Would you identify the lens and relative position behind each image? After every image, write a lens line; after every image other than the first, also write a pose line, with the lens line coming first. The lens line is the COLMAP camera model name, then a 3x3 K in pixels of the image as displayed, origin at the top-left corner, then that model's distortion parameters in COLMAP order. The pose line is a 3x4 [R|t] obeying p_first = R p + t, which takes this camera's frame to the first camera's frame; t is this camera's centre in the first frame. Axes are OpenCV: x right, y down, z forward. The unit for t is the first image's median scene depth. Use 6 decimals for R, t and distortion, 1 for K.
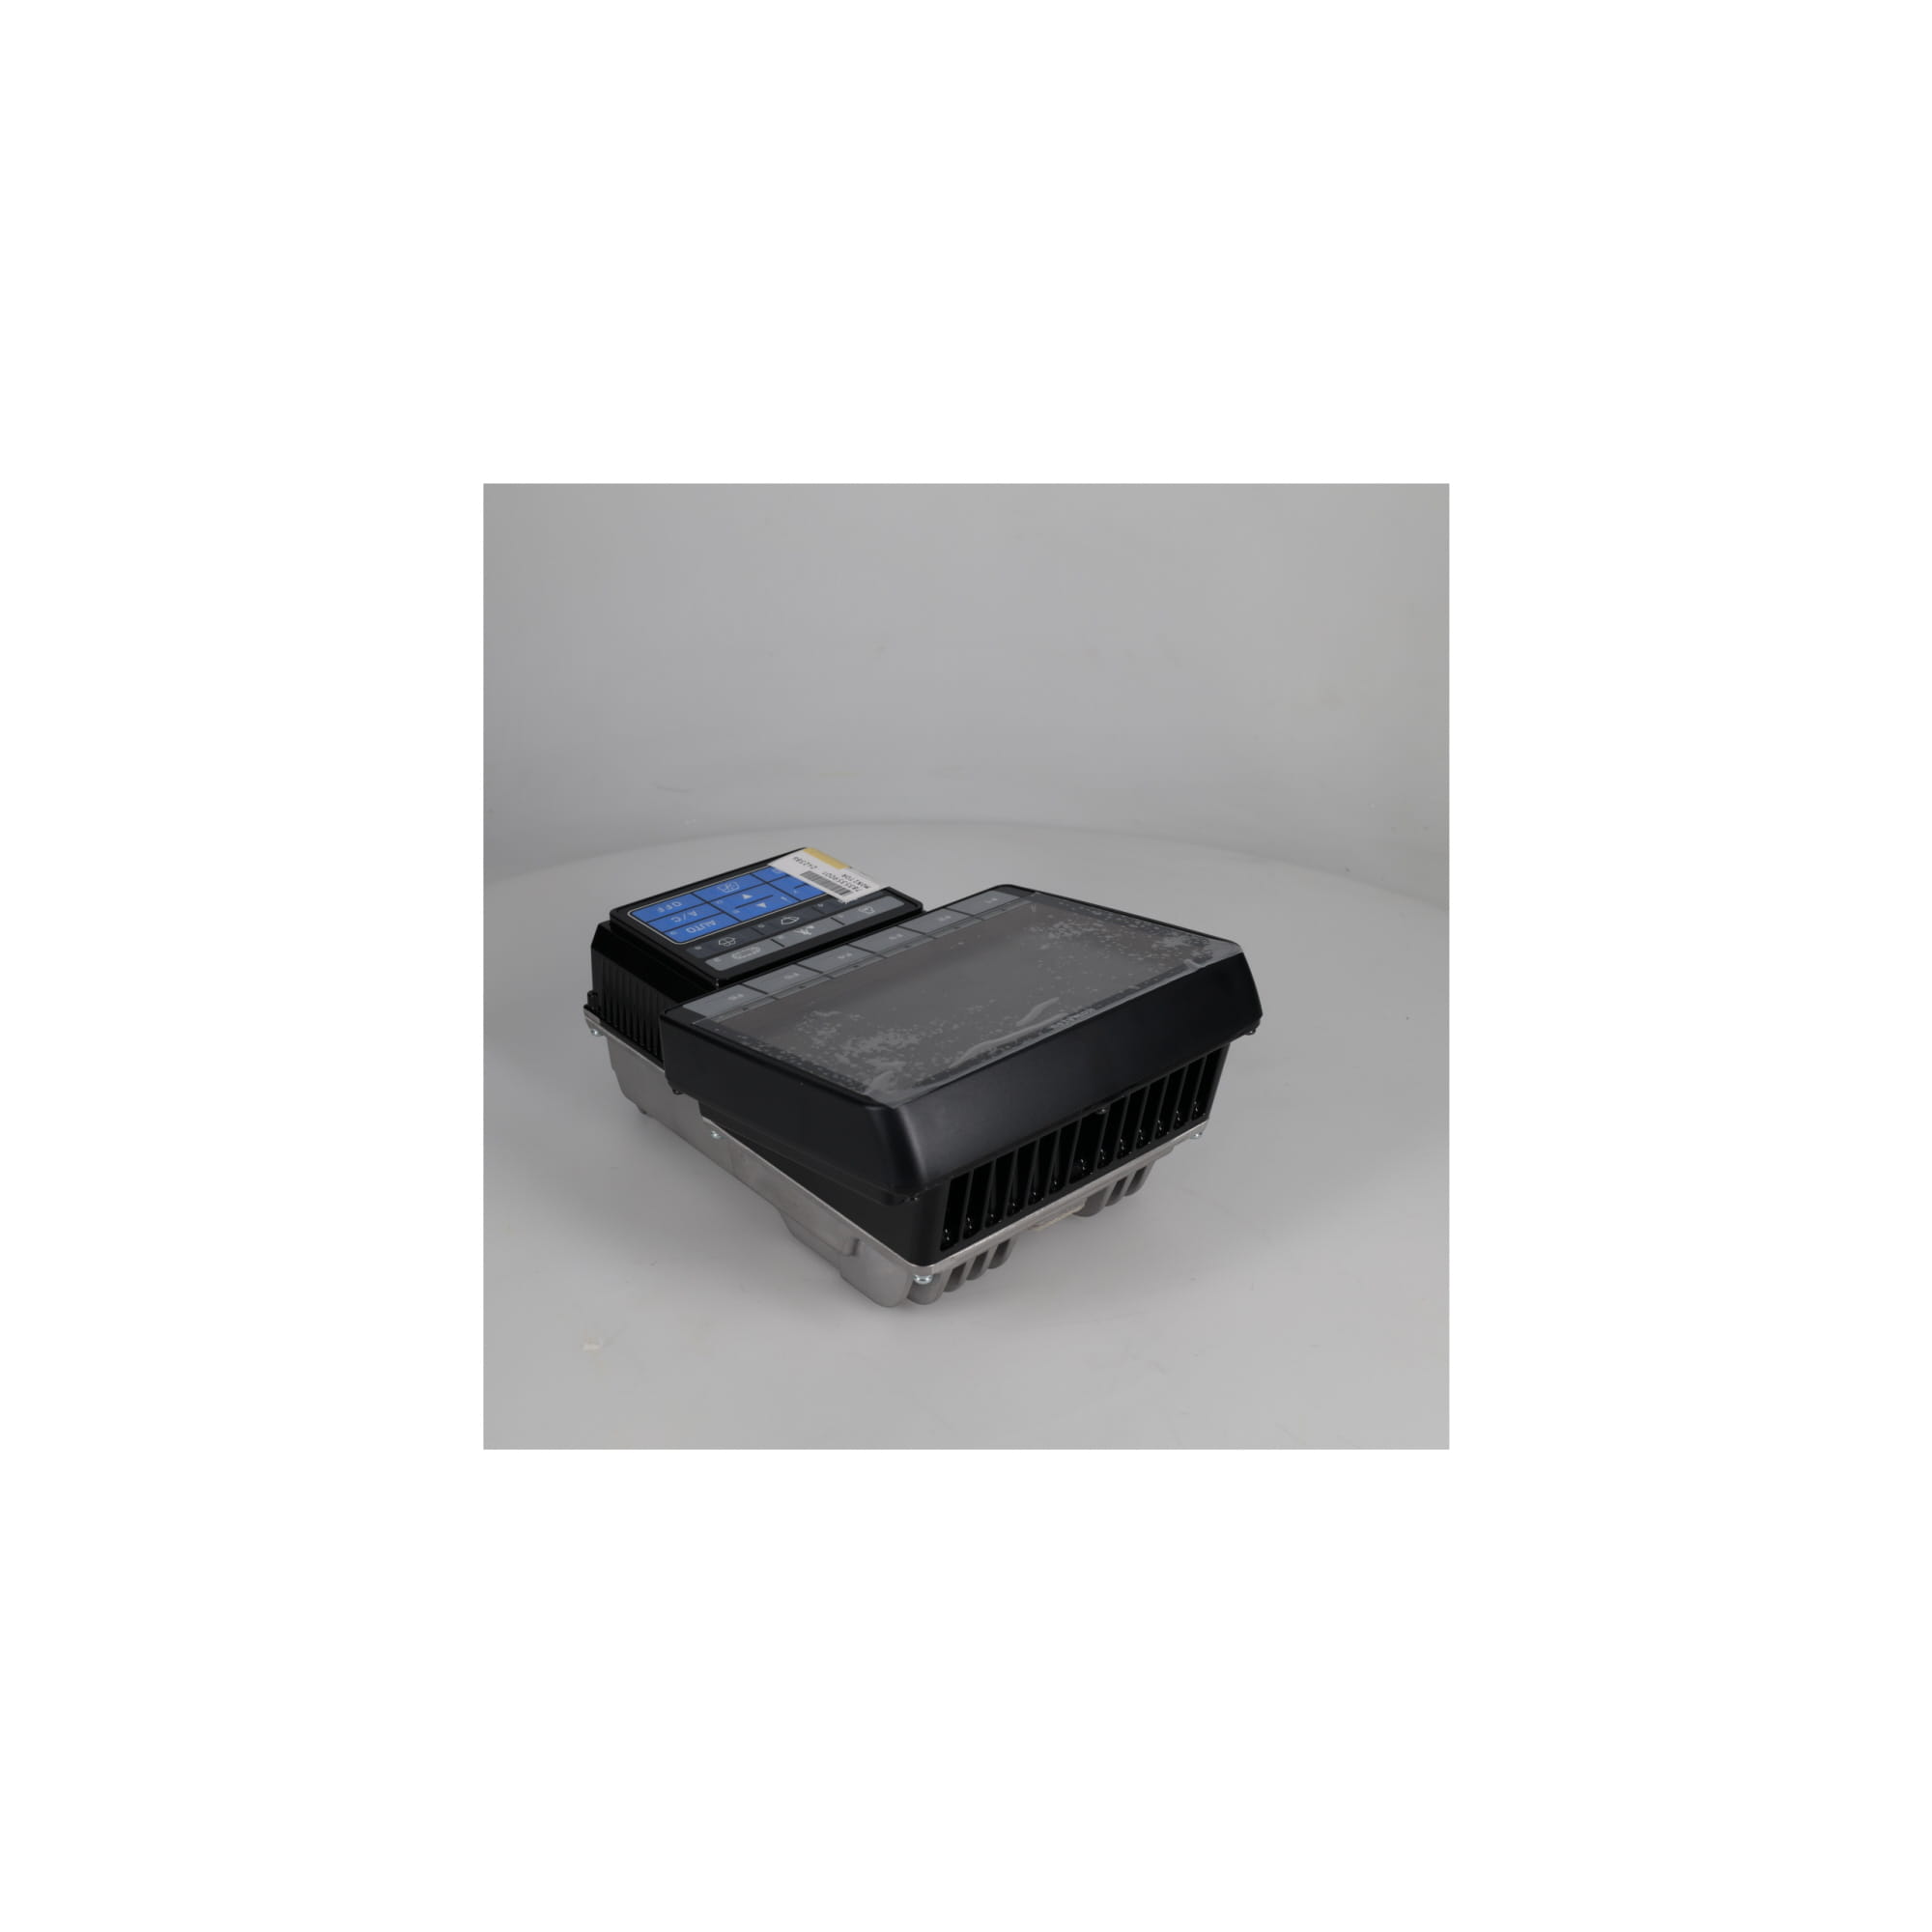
lens RADIAL K [[1730.8, 0, 956.7], [0, 1730.8, 1012.1], [0, 0, 1]] dist [0.134744, 0.001022]
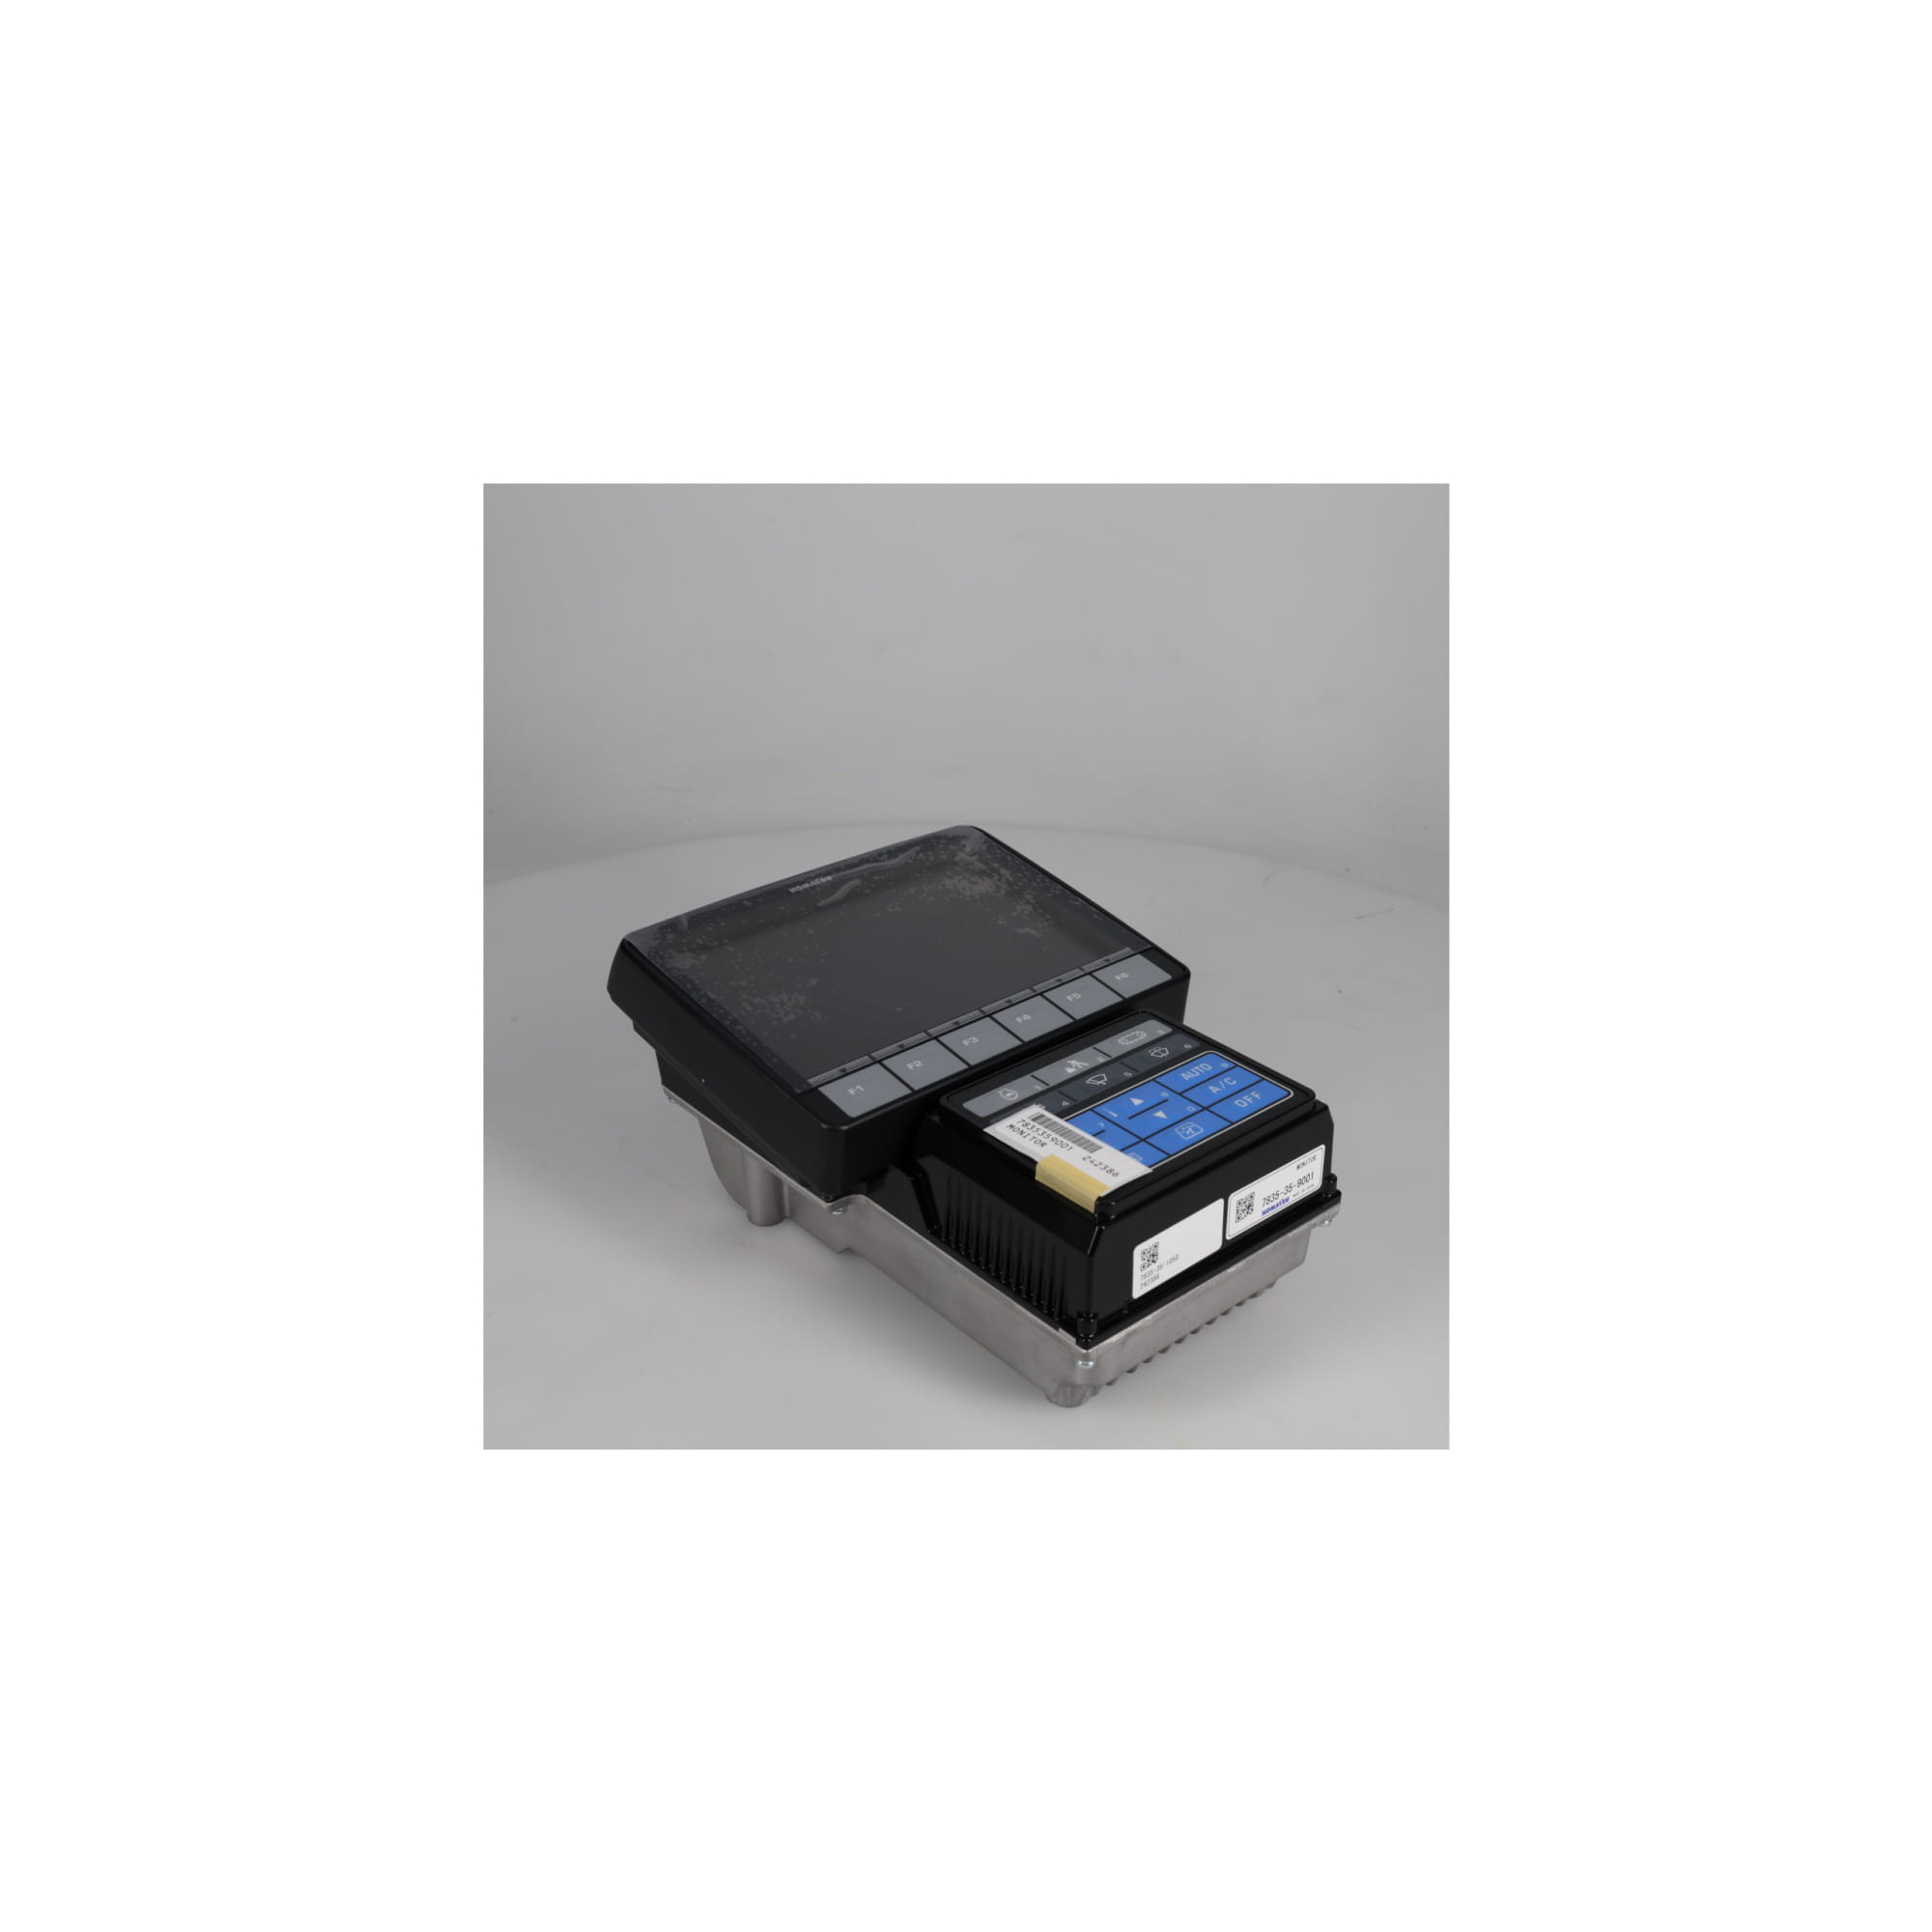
lens RADIAL K [[1741.3, 0, 966.0], [0, 1741.3, 966.0], [0, 0, 1]] dist [-0.008443, -0.000914]
pose [[-0.999819, -0.018805, -0.003041, -0.028868], [-0.013066, 0.560818, 0.827836, -0.798018], [-0.013862, 0.827725, -0.560962, 1.449477]]
